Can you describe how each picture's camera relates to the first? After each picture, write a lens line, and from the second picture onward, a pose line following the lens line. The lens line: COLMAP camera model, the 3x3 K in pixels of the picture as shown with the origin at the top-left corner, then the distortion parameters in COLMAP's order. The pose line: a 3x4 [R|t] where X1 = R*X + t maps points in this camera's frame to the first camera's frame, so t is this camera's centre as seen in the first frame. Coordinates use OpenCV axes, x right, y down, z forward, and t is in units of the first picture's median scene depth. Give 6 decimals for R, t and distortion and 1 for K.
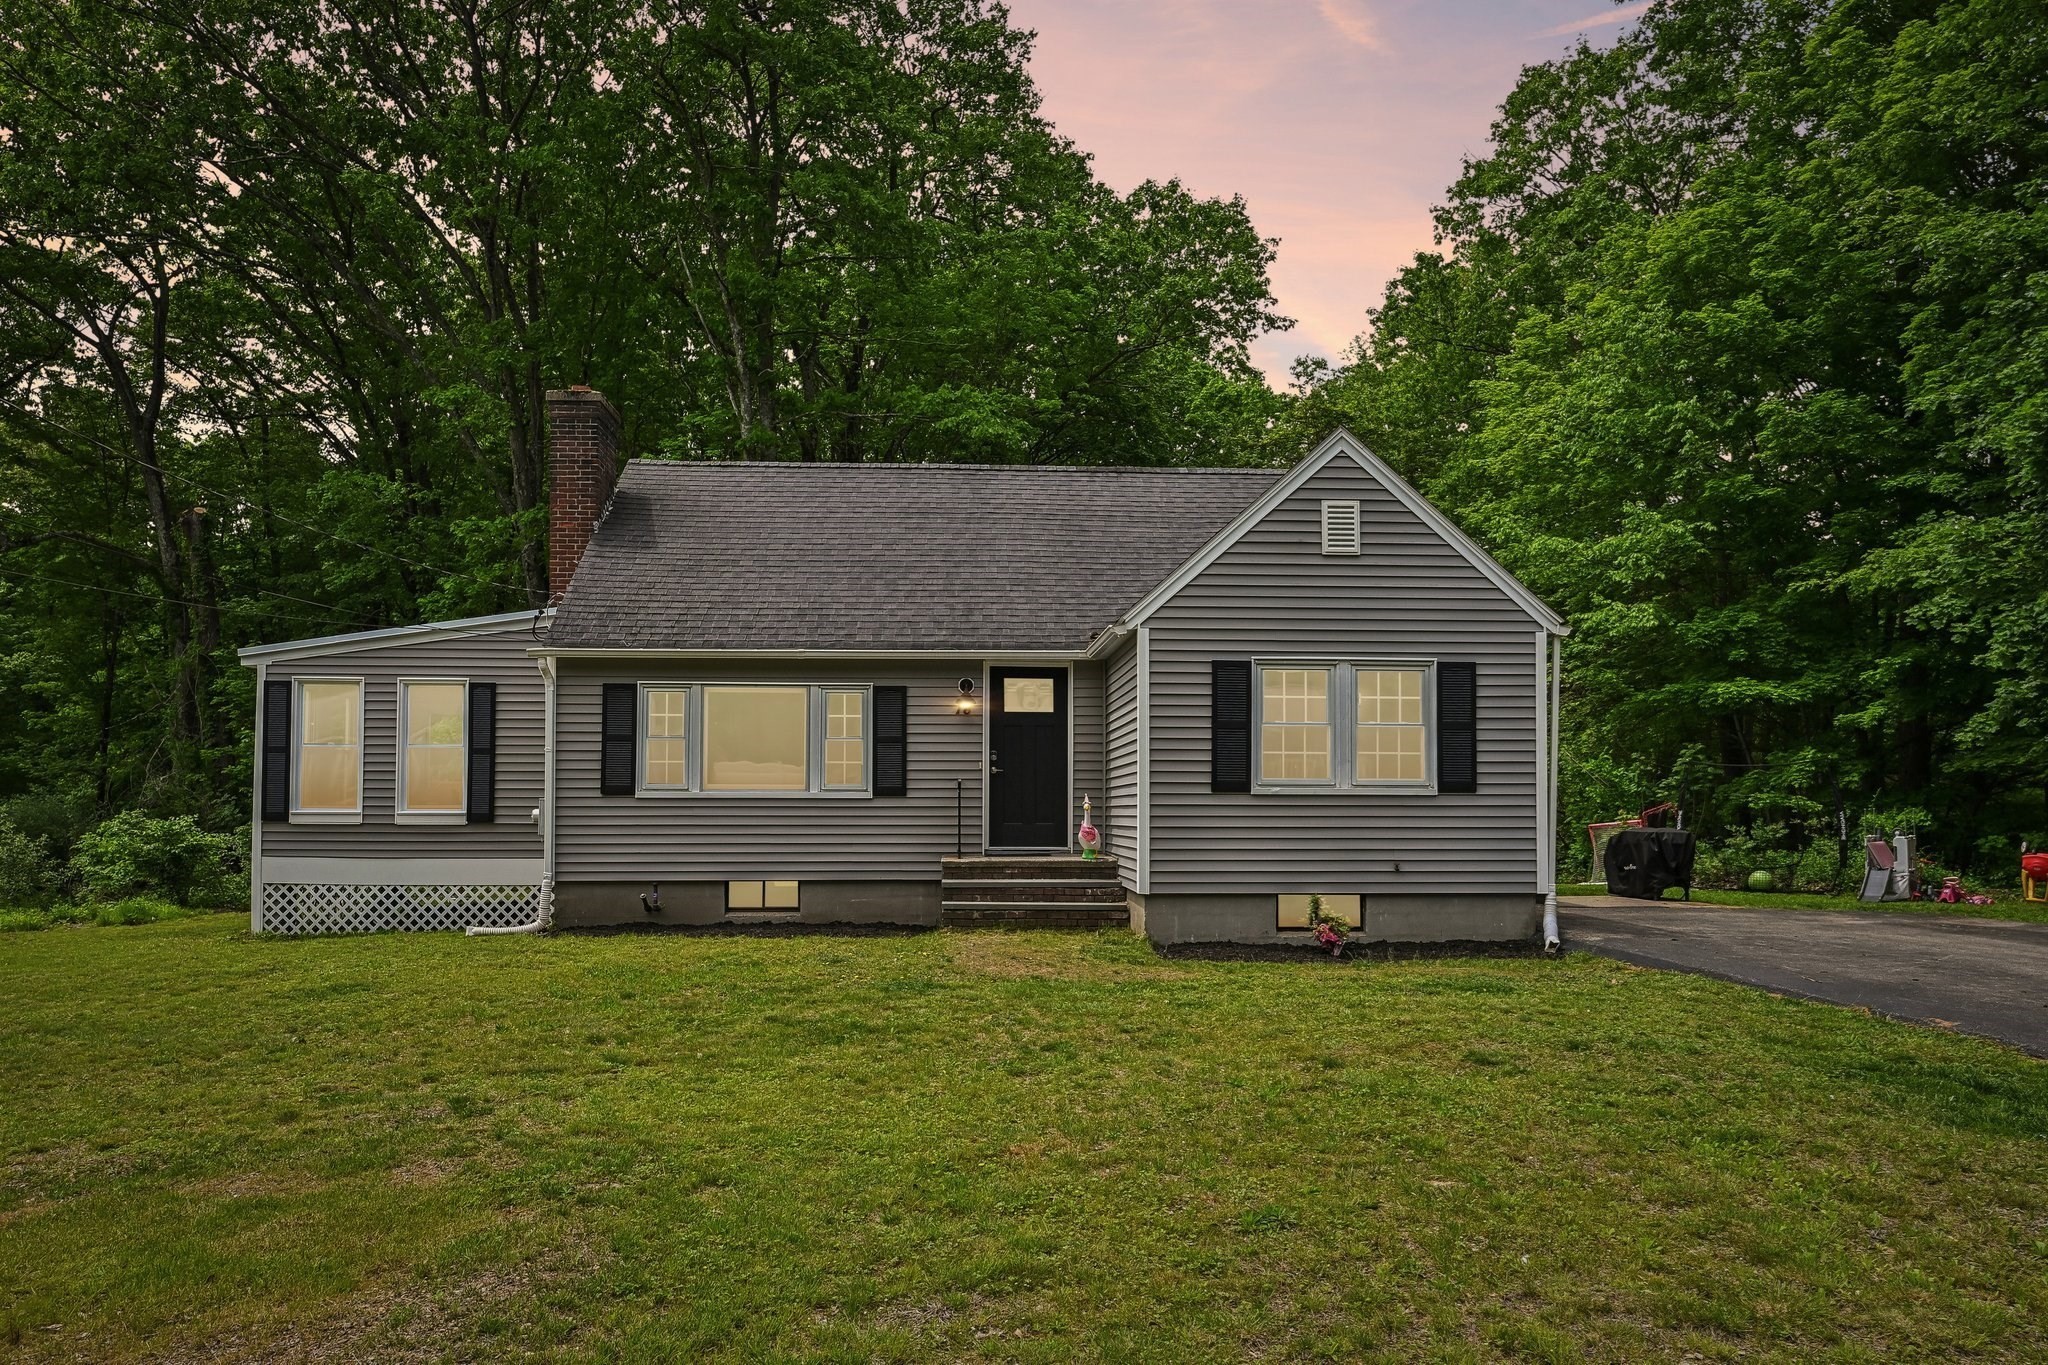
lens RADIAL K [[1348.3, 0, 1023.9], [0, 1348.3, 673.9], [0, 0, 1]] dist [0.007166, 0.000631]
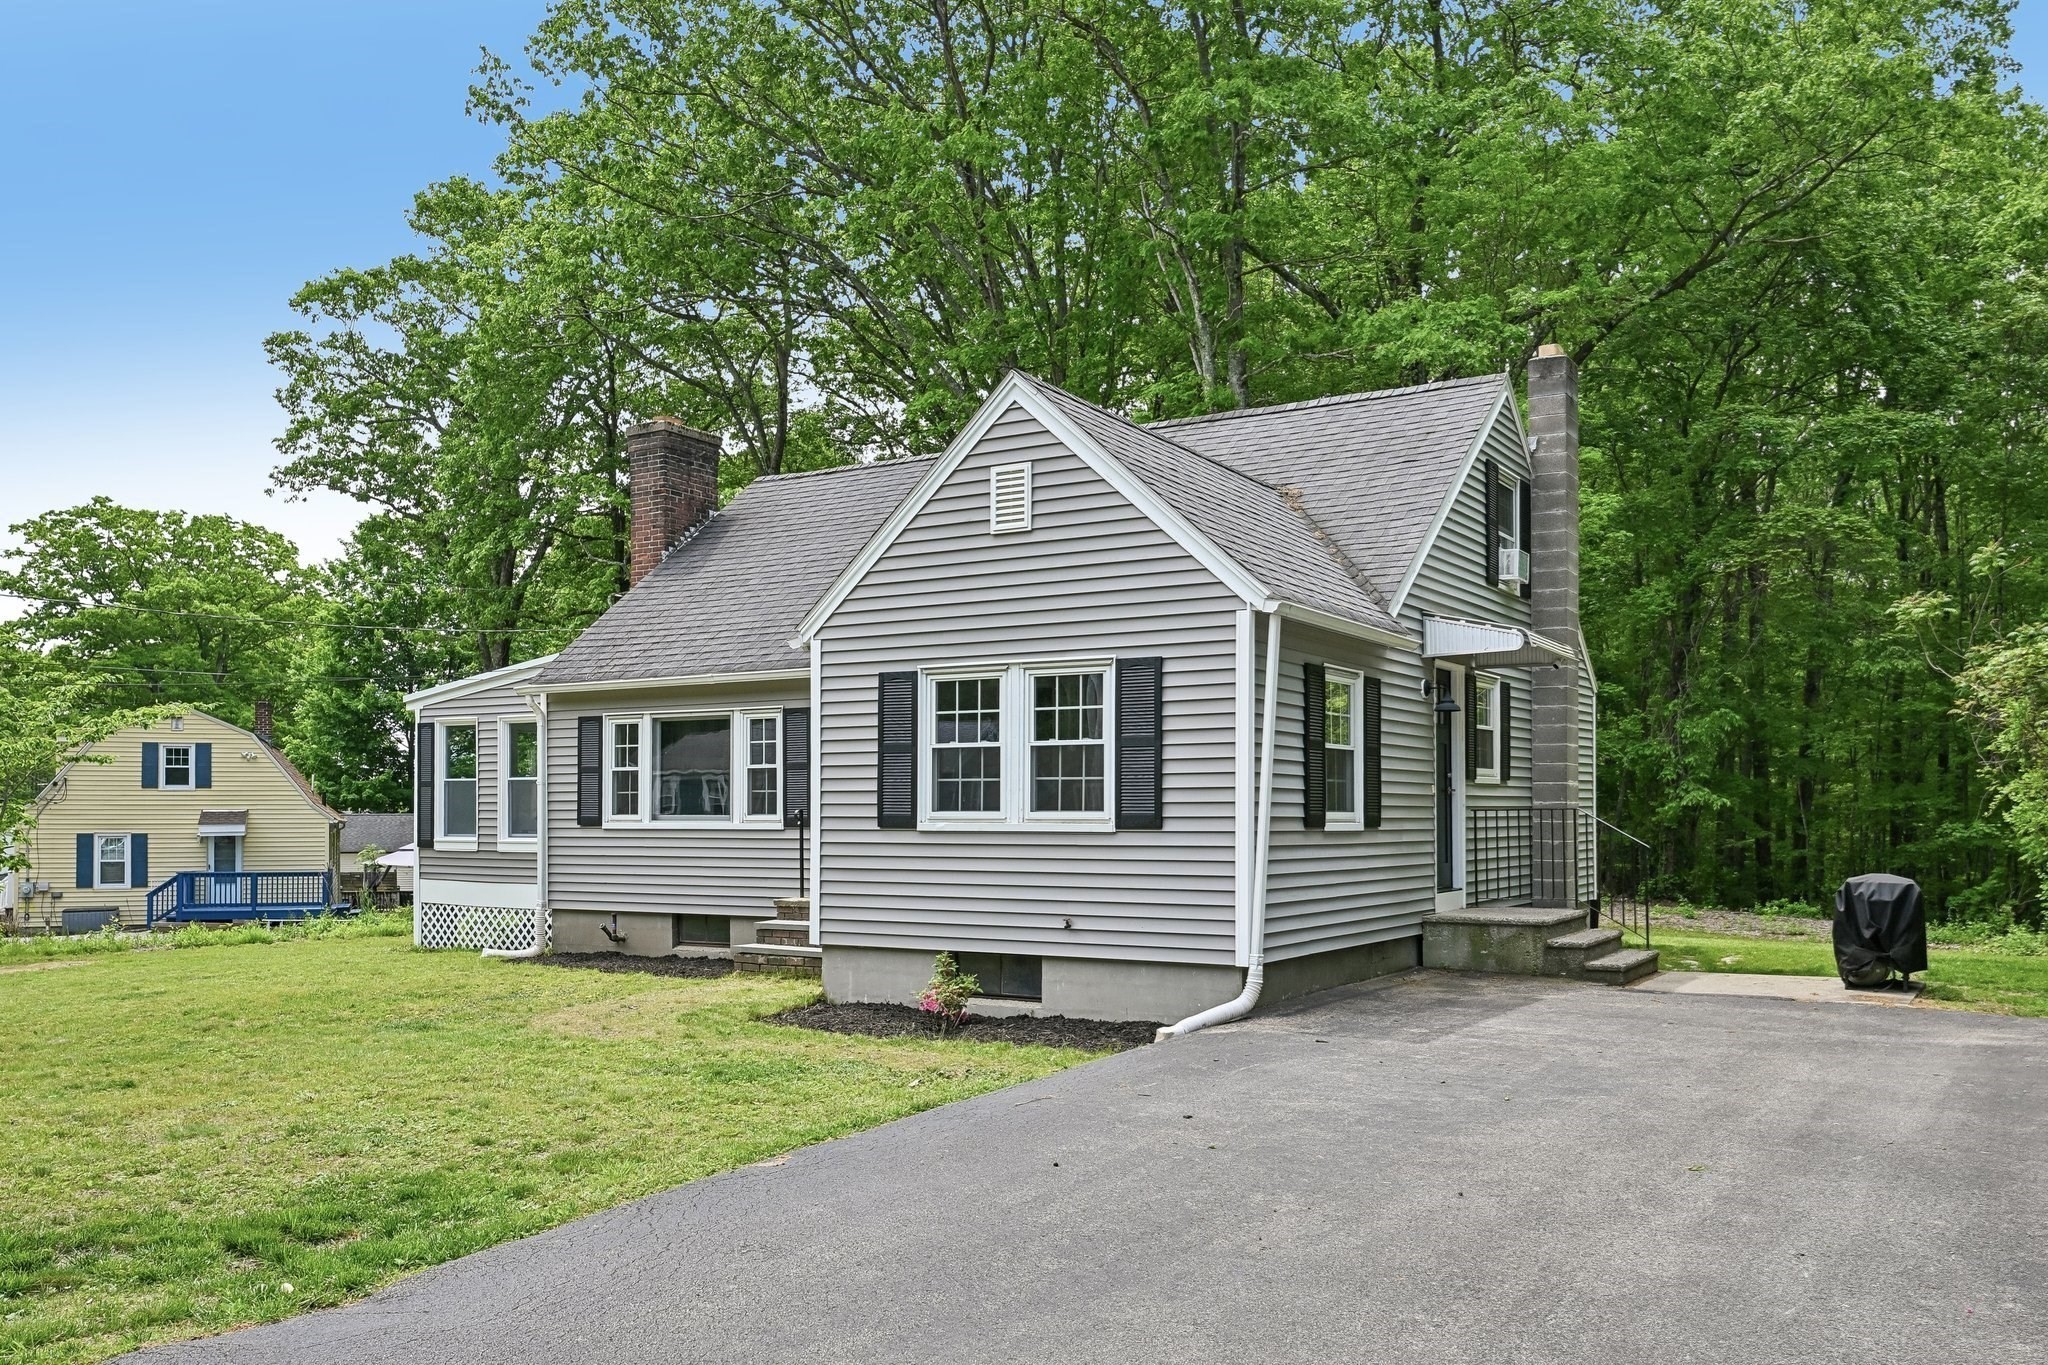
lens RADIAL K [[1671.5, 0, 1023.9], [0, 1671.5, 690.9], [0, 0, 1]] dist [0.002853, -0.000046]
pose [[0.811199, -0.041670, -0.583284, 0.813684], [0.049215, 0.998784, -0.002908, 0.009188], [0.582696, -0.026347, 0.812263, 0.195012]]
